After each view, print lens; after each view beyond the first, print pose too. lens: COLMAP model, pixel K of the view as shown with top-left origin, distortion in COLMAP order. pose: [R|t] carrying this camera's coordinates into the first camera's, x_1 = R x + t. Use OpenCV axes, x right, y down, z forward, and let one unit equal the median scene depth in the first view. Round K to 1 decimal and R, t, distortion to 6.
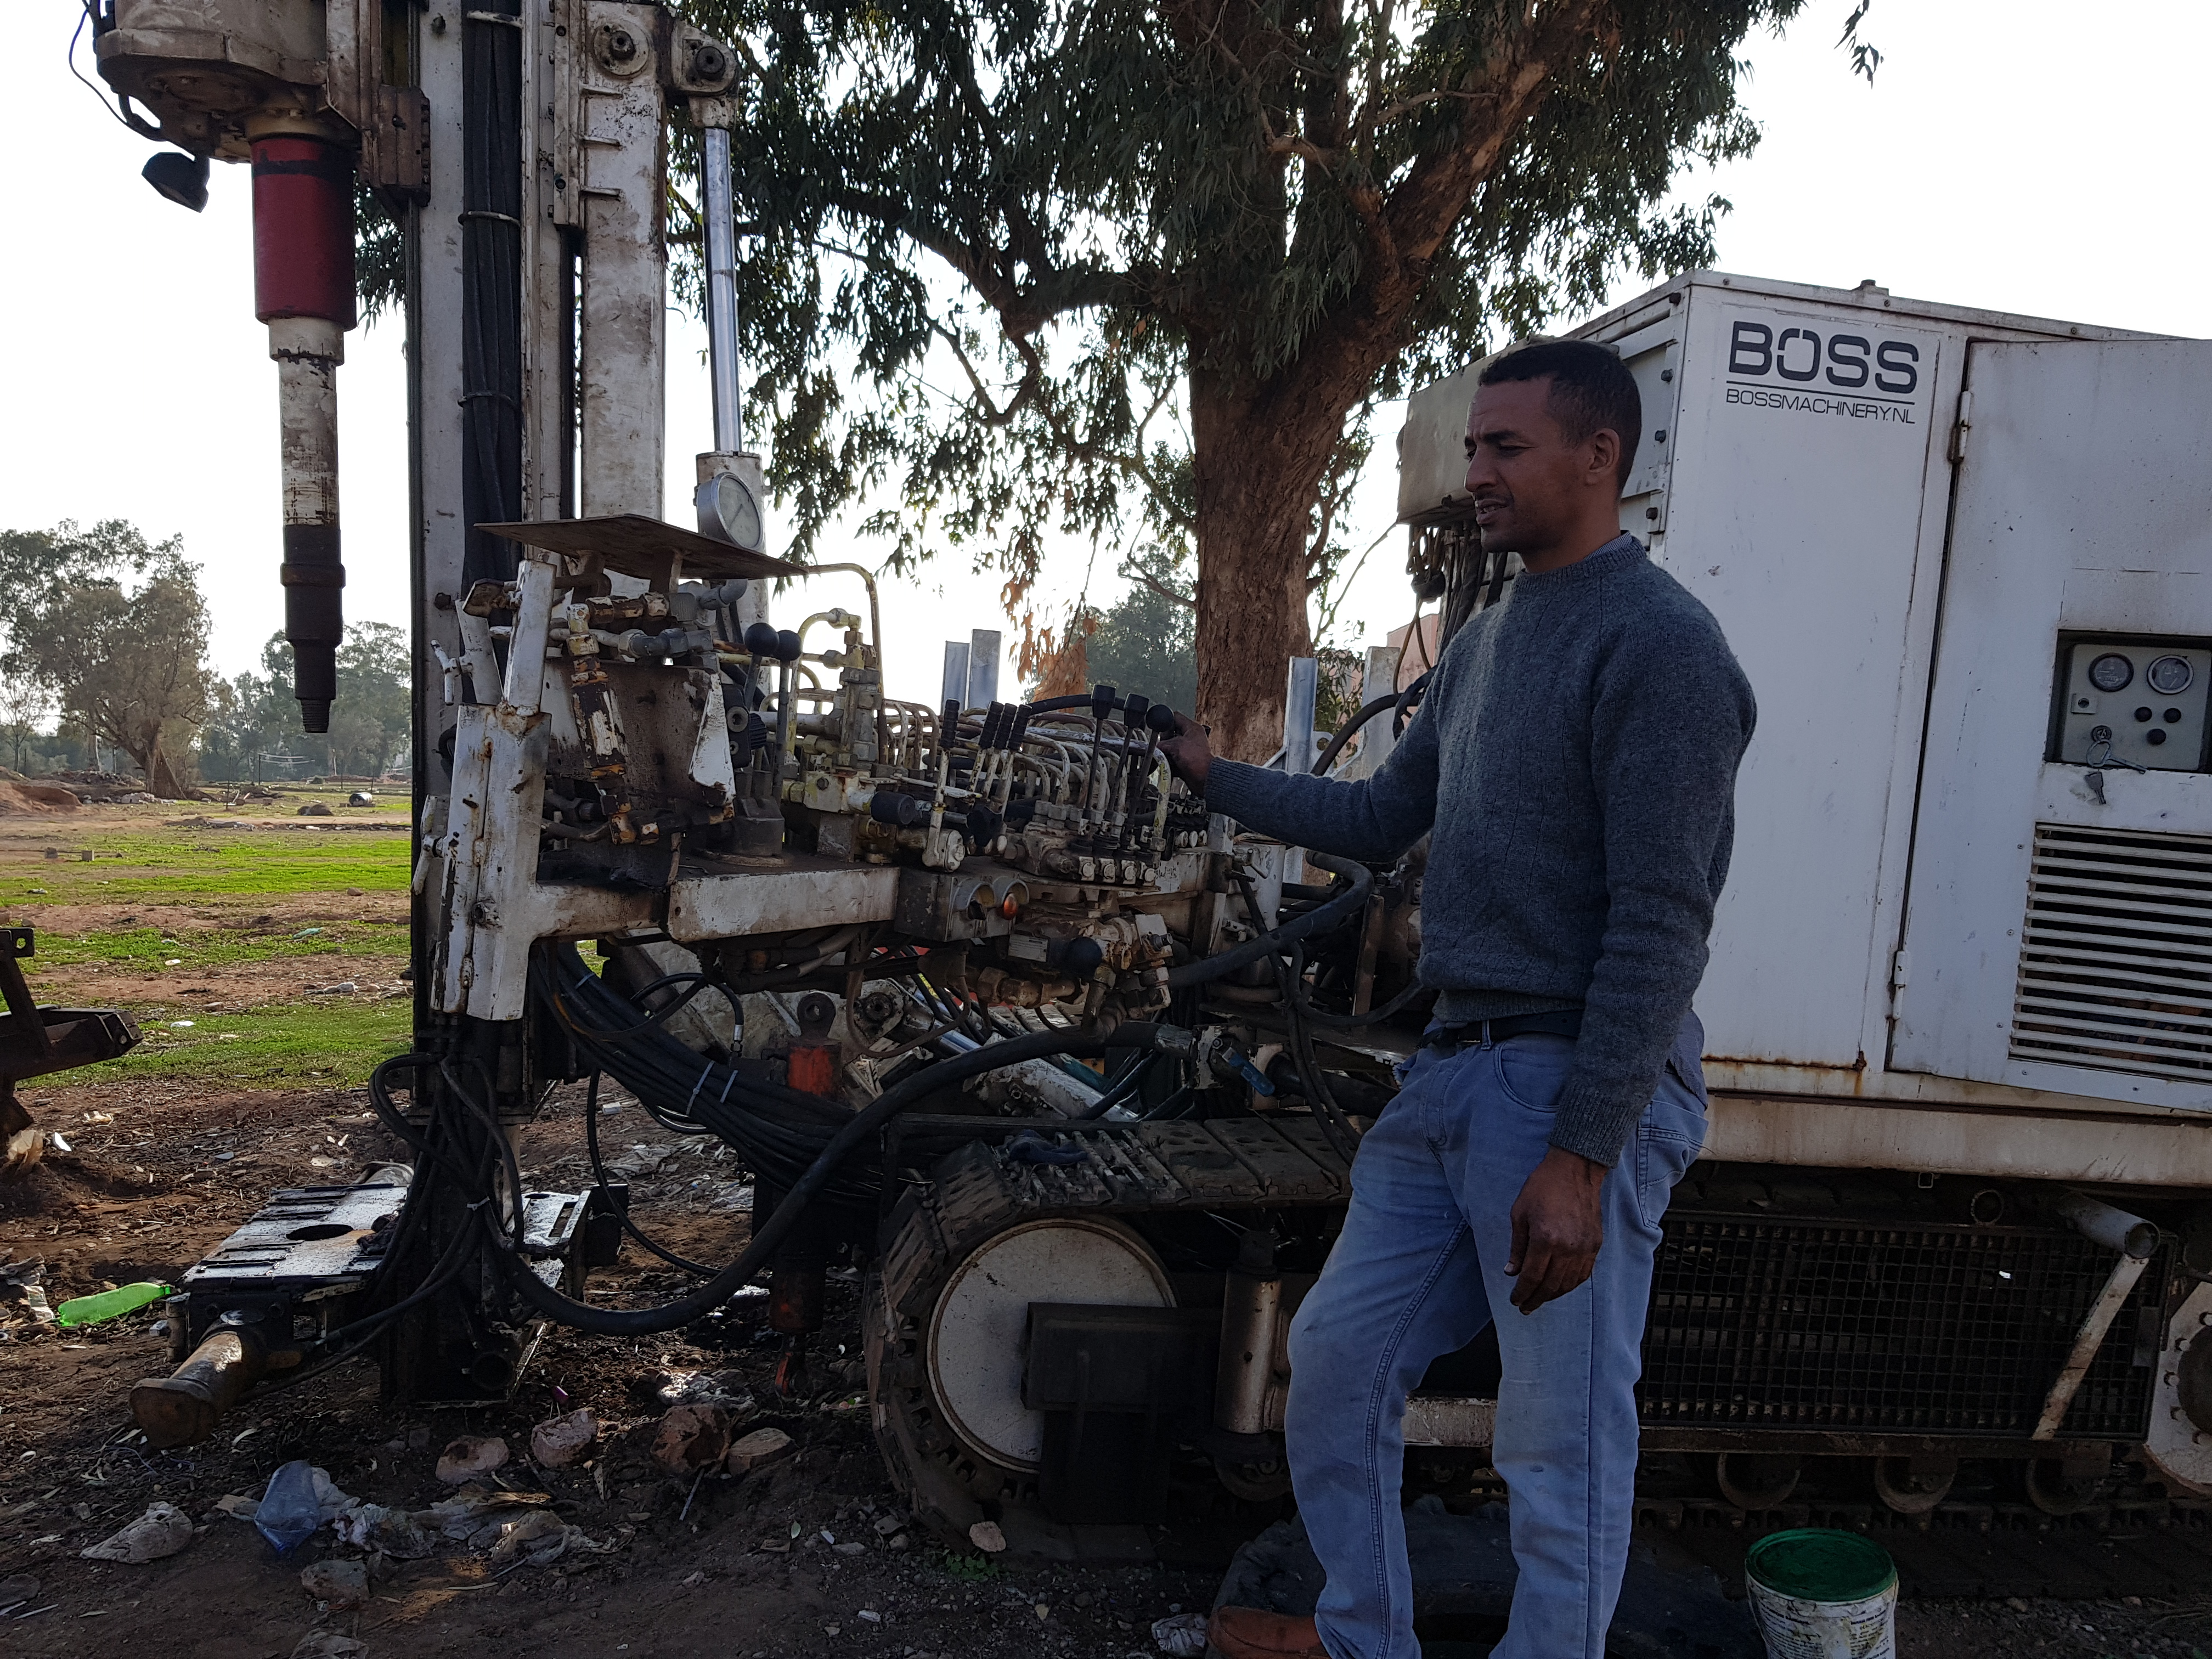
lens RADIAL K [[1707.8, 0, 971.1], [0, 1707.8, 844.5], [0, 0, 1]] dist [0.076887, -0.117463]
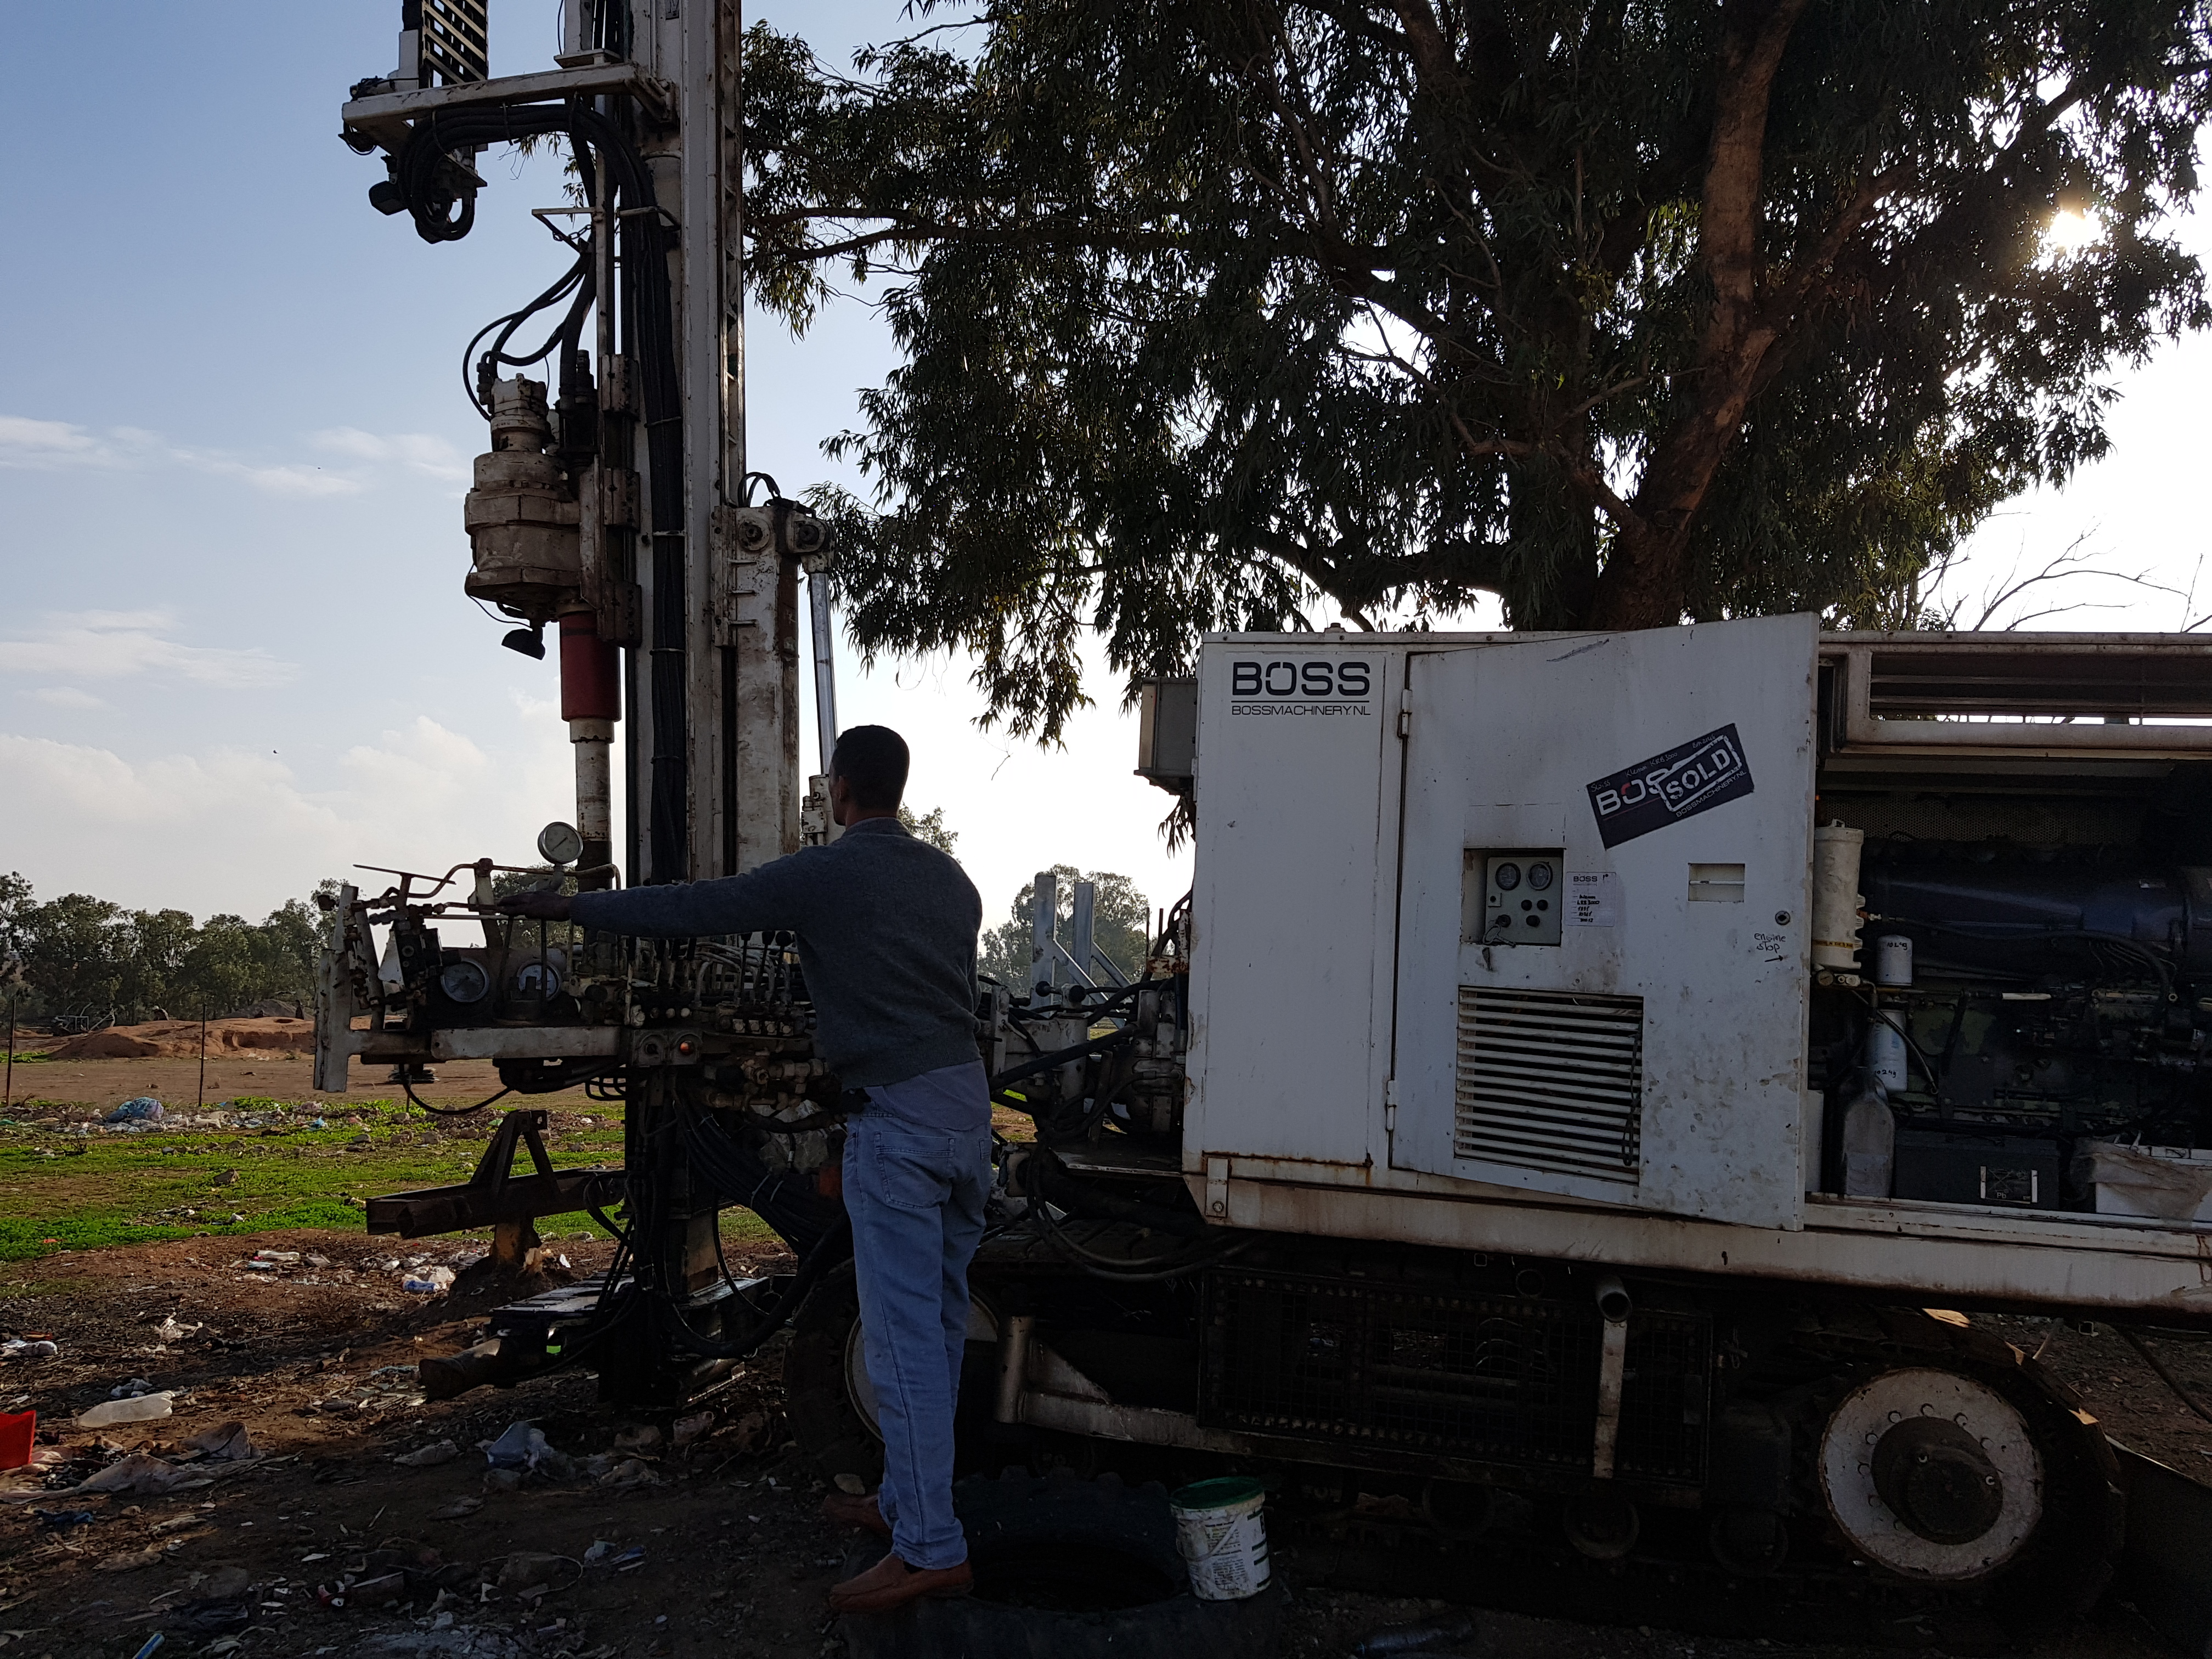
lens RADIAL K [[1707.8, 0, 1042.2], [0, 1707.8, 838.0], [0, 0, 1]] dist [0.076887, -0.117463]
pose [[0.921983, -0.066081, -0.381550, 0.816813], [0.012473, 0.989888, -0.141301, 0.059282], [0.387029, 0.125518, 0.913484, -0.406256]]
